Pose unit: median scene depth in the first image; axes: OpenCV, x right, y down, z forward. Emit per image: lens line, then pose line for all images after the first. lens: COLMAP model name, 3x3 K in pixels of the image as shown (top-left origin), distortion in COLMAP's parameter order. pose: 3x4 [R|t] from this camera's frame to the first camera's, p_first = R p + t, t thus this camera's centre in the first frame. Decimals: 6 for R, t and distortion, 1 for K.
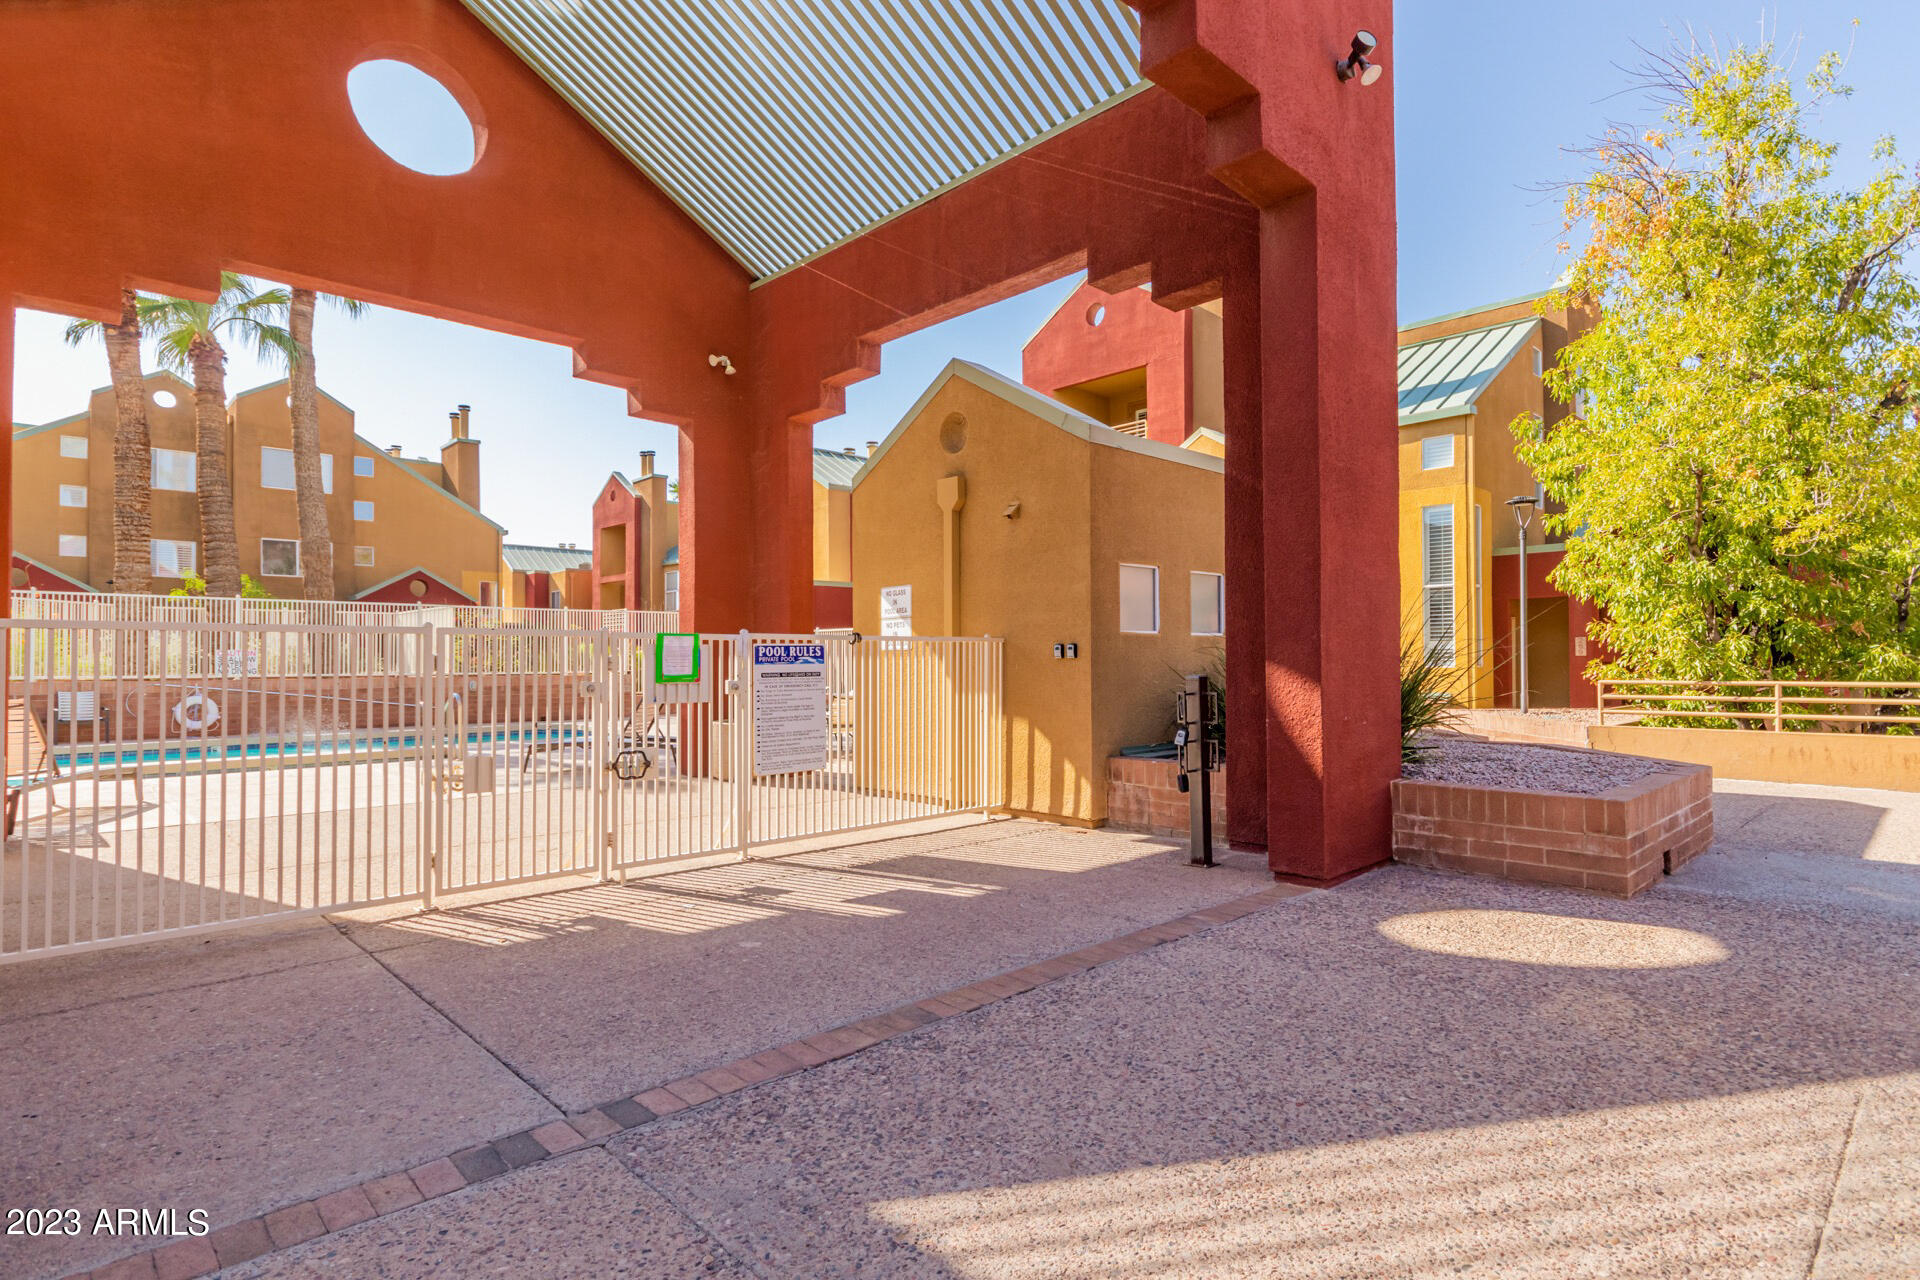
lens RADIAL K [[971.5, 0, 960.0], [0, 971.5, 640.0], [0, 0, 1]] dist [0.014070, -0.000733]
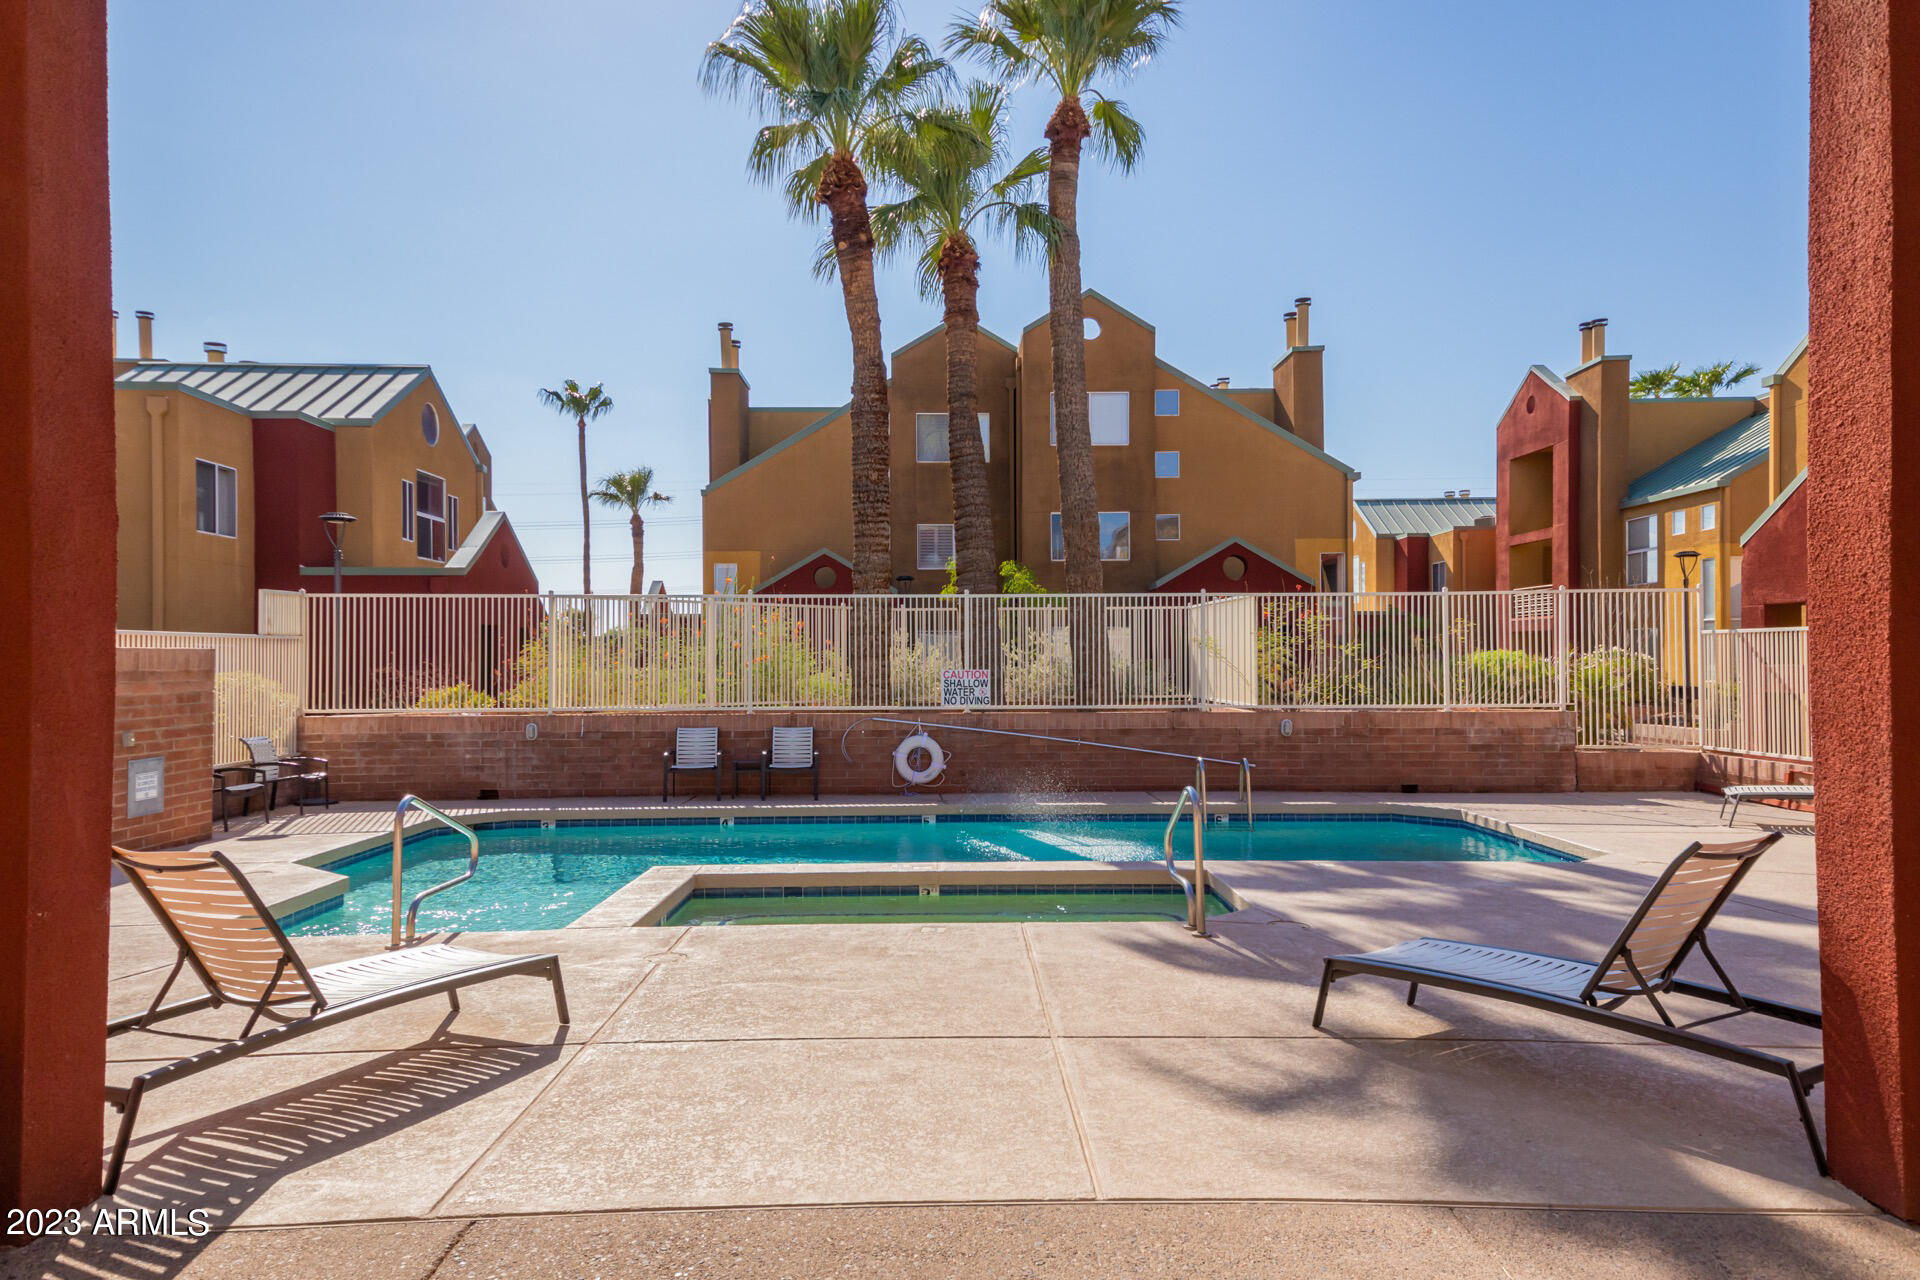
lens RADIAL K [[1292.3, 0, 960.0], [0, 1292.3, 640.0], [0, 0, 1]] dist [0.119495, 0.000113]
pose [[0.732143, -0.008992, -0.681091, -0.067242], [0.015314, 0.999877, 0.003262, -0.007736], [0.680978, -0.012819, 0.732191, 0.182380]]
